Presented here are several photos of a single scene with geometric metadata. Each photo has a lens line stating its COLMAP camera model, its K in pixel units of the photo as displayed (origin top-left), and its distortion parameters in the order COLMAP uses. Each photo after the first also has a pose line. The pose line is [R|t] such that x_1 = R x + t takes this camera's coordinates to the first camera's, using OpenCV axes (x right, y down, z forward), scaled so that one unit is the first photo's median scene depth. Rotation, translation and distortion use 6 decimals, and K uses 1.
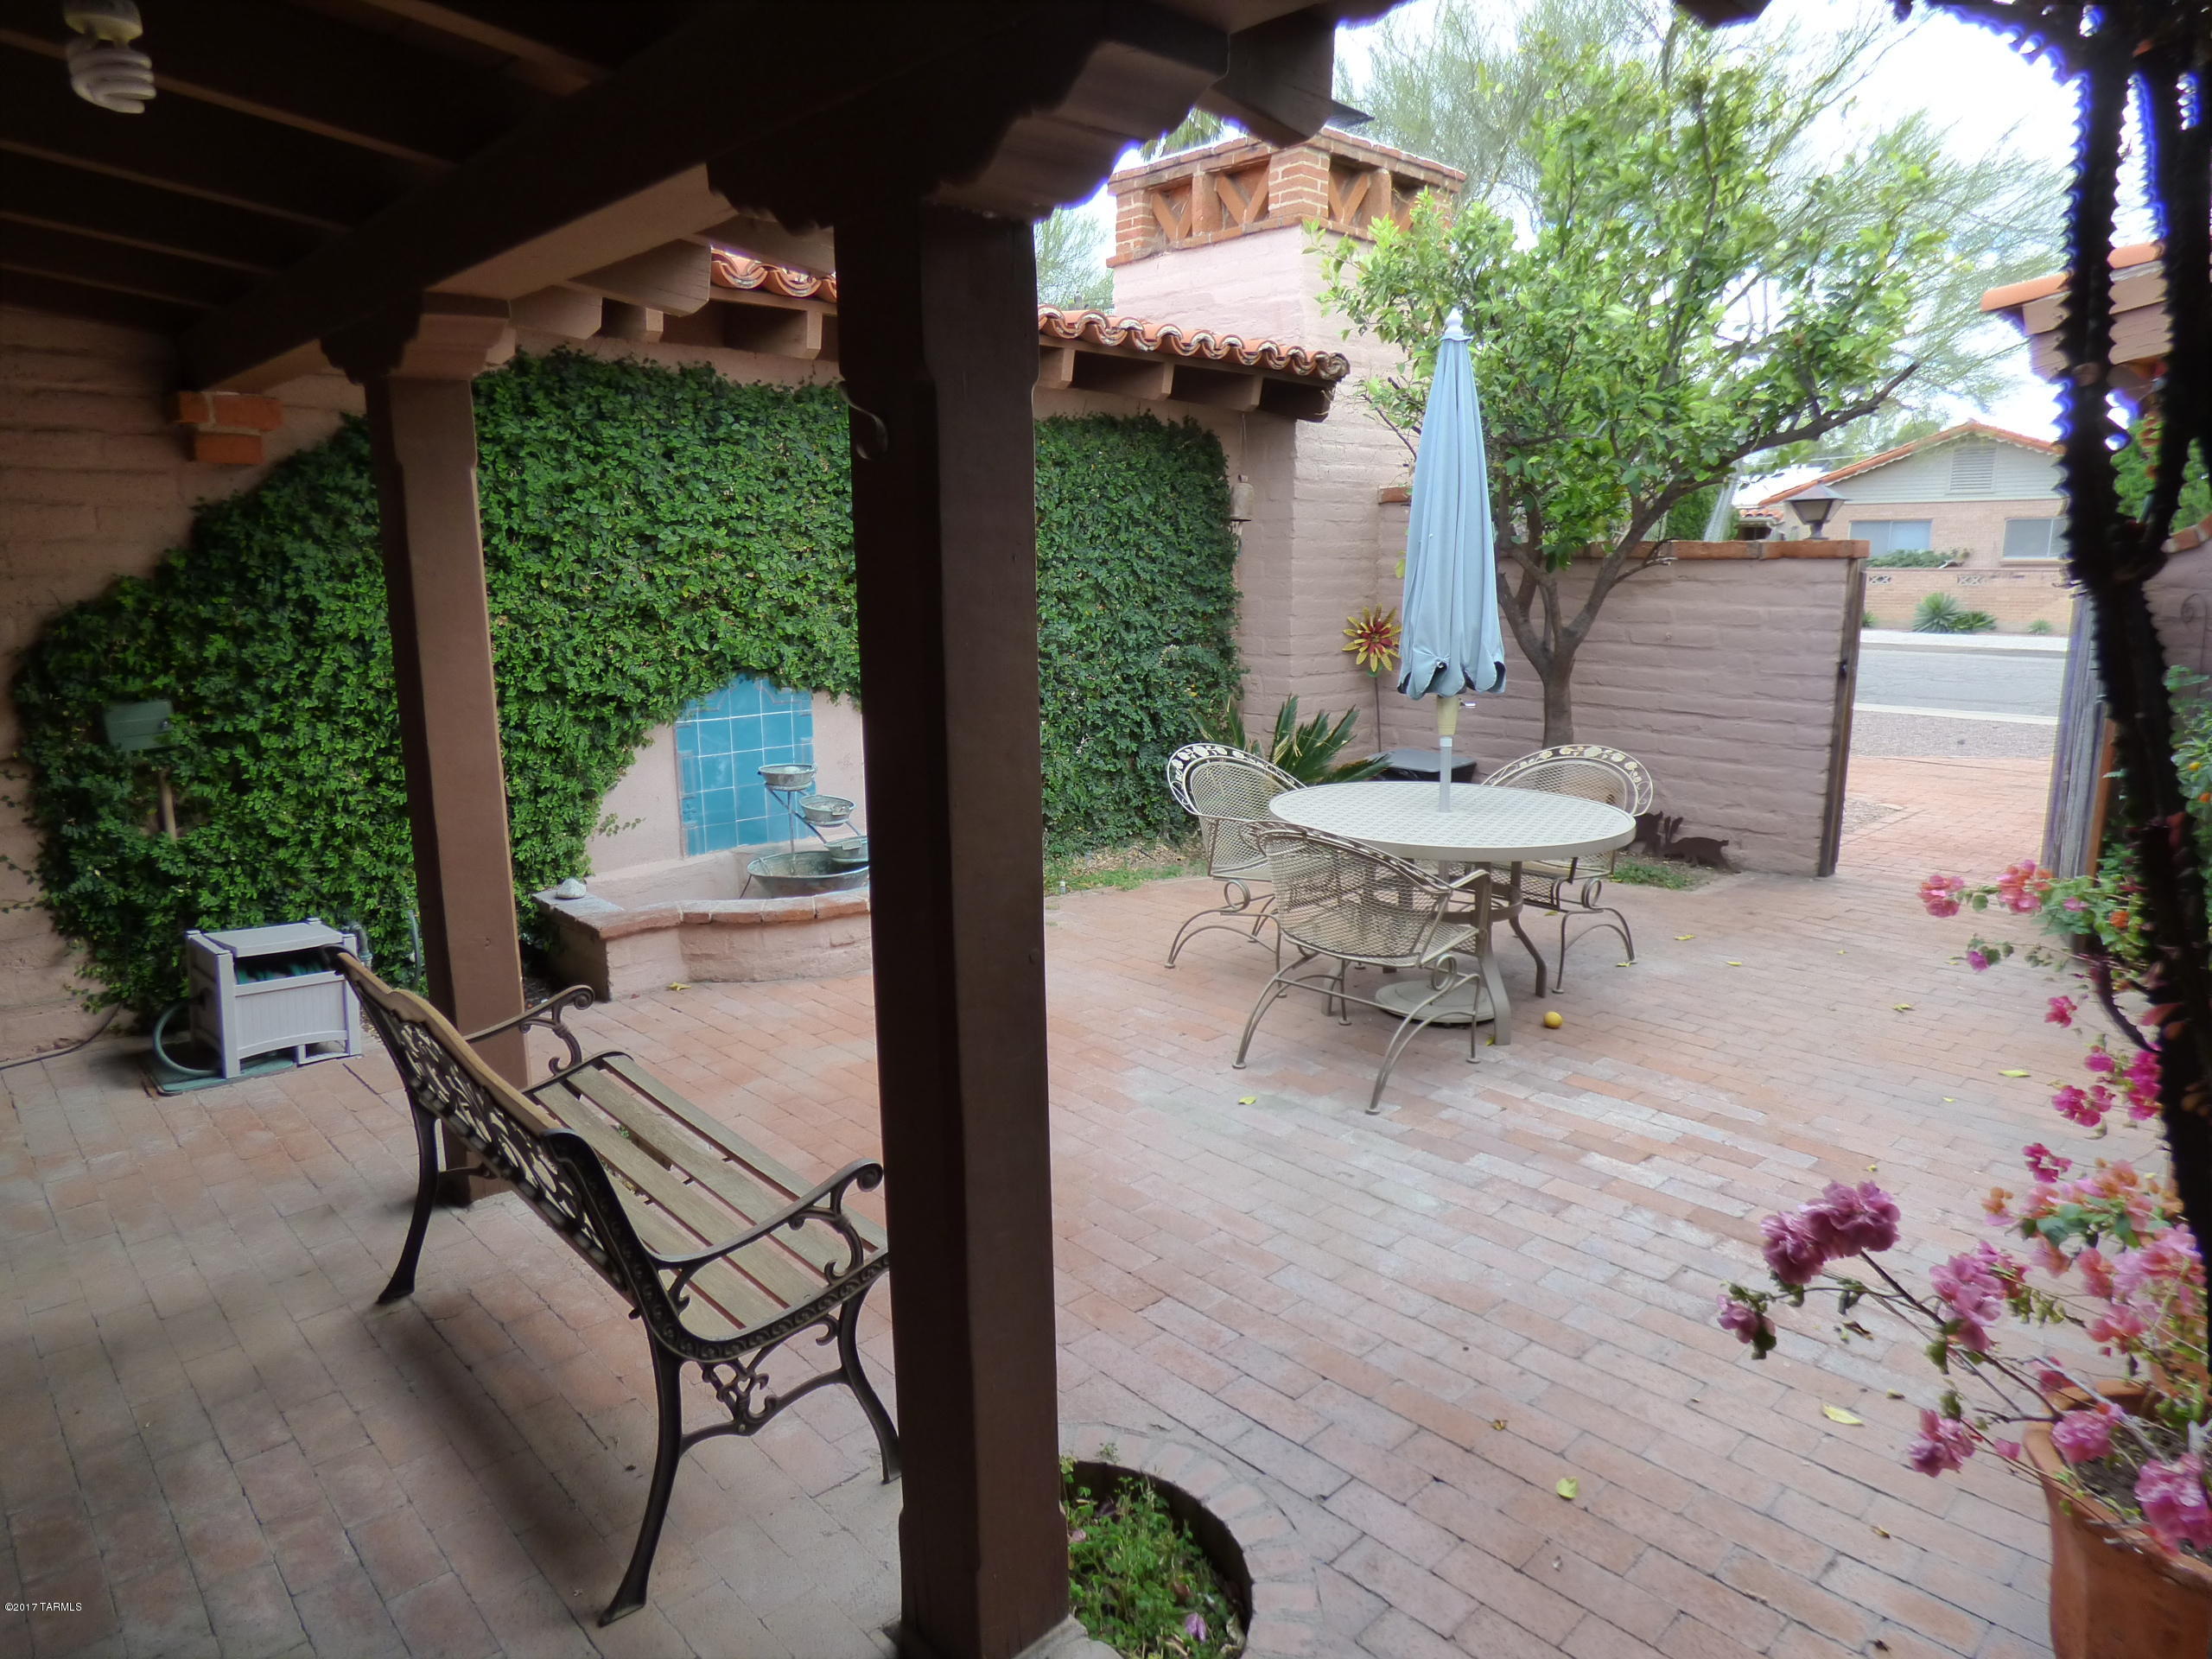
lens RADIAL K [[1339.1, 0, 1104.8], [0, 1339.1, 825.1], [0, 0, 1]] dist [-0.020366, 0.000152]
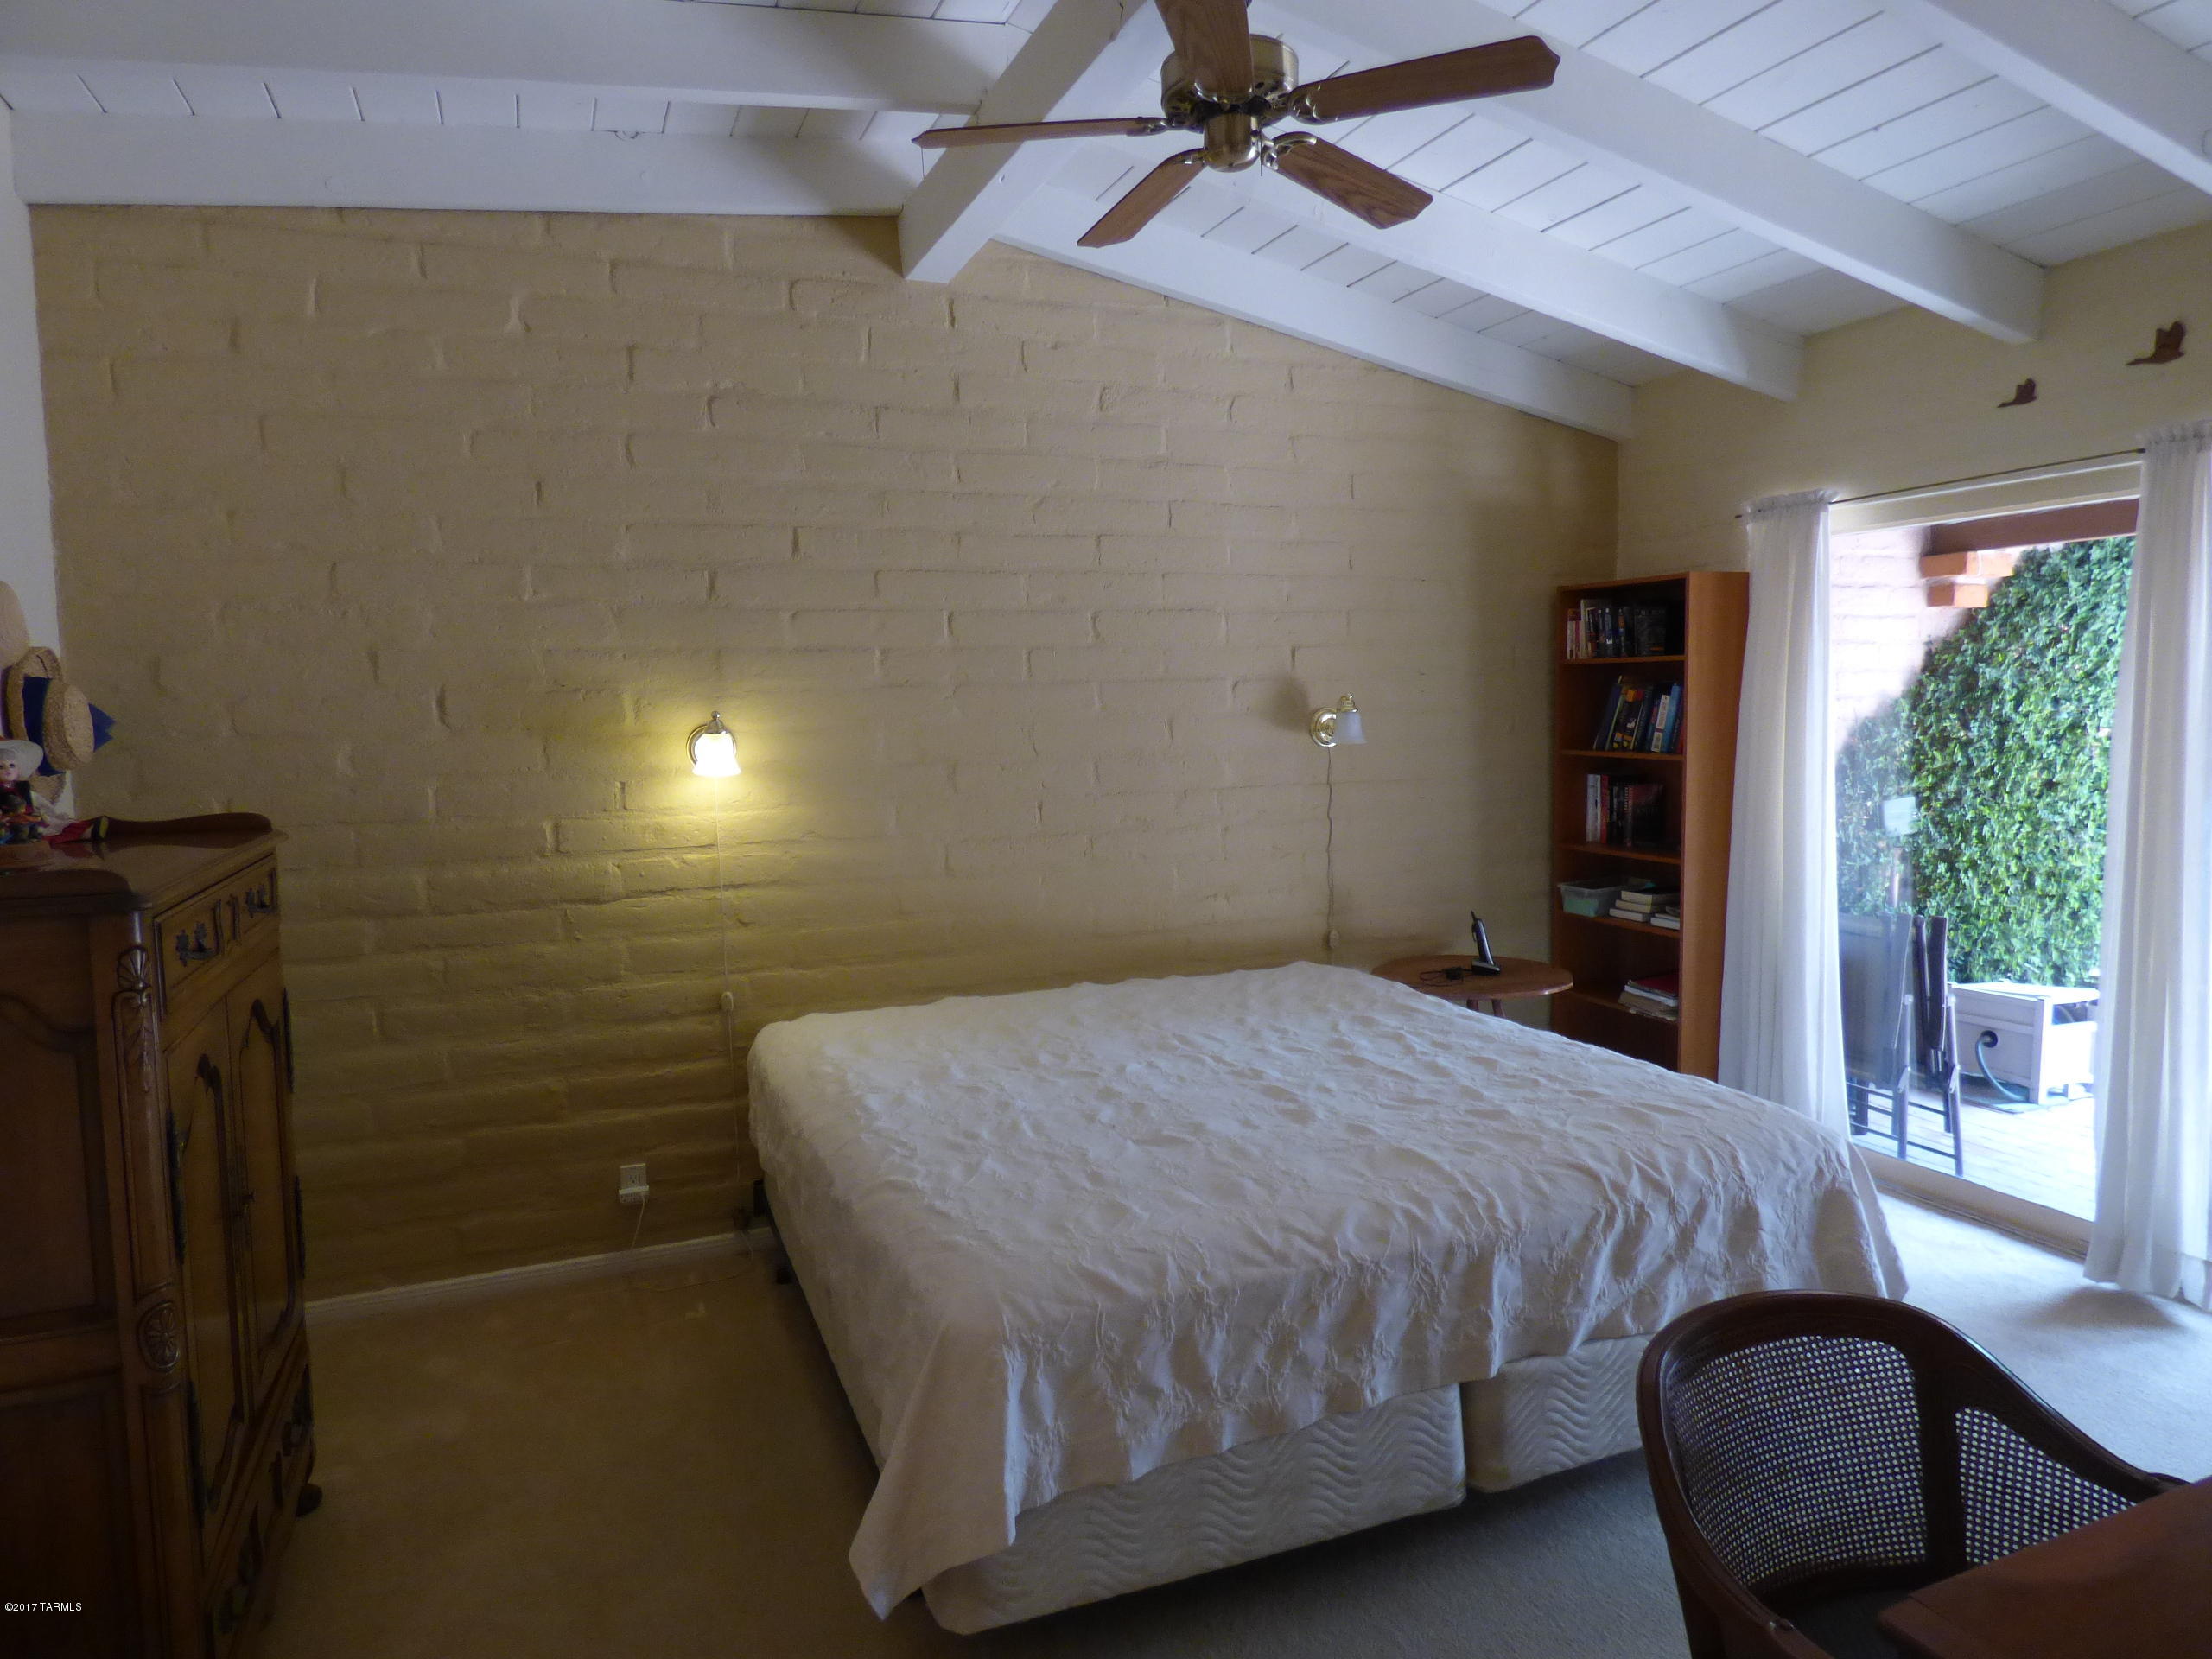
lens RADIAL K [[1339.1, 0, 1104.8], [0, 1339.1, 812.9], [0, 0, 1]] dist [-0.020366, 0.000152]
pose [[0.931181, 0.010579, -0.364404, -1.012085], [-0.050464, 0.993696, -0.100105, 0.089467], [0.361048, 0.111605, 0.925845, -0.450737]]
